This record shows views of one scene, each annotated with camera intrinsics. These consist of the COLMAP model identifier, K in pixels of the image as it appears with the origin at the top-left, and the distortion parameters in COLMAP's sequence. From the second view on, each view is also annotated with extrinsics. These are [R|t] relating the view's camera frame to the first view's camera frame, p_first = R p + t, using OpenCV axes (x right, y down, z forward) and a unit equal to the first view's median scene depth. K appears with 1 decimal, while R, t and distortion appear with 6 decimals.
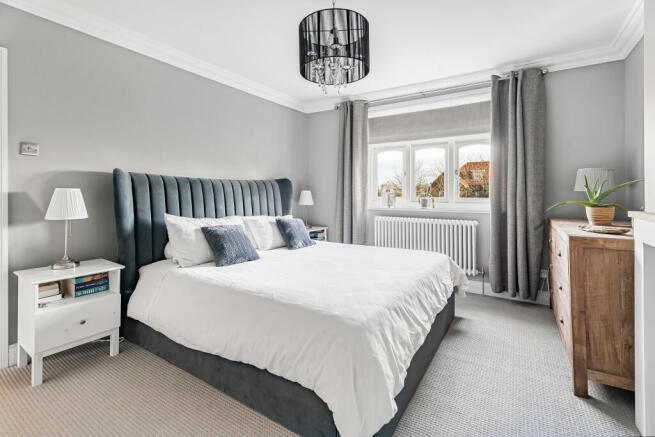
lens RADIAL K [[307.4, 0, 331.9], [0, 307.4, 194.9], [0, 0, 1]] dist [0.017301, -0.000368]
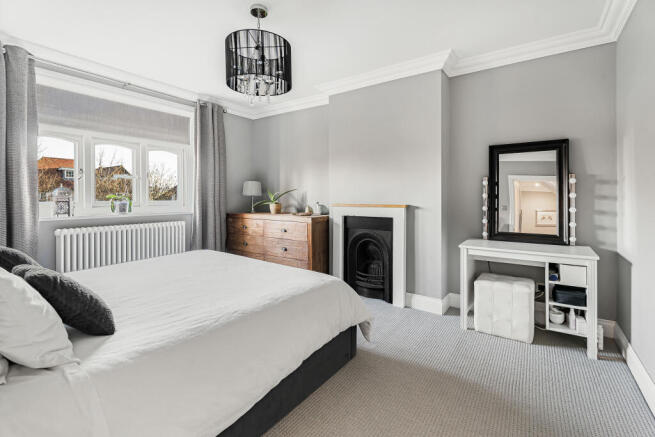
lens RADIAL K [[307.4, 0, 331.9], [0, 307.4, 194.9], [0, 0, 1]] dist [0.017301, -0.000368]
pose [[0.023976, -0.002399, 0.999710, -0.603131], [0.003718, 0.999990, 0.002311, -0.010870], [-0.999706, 0.003662, 0.023984, 0.397556]]
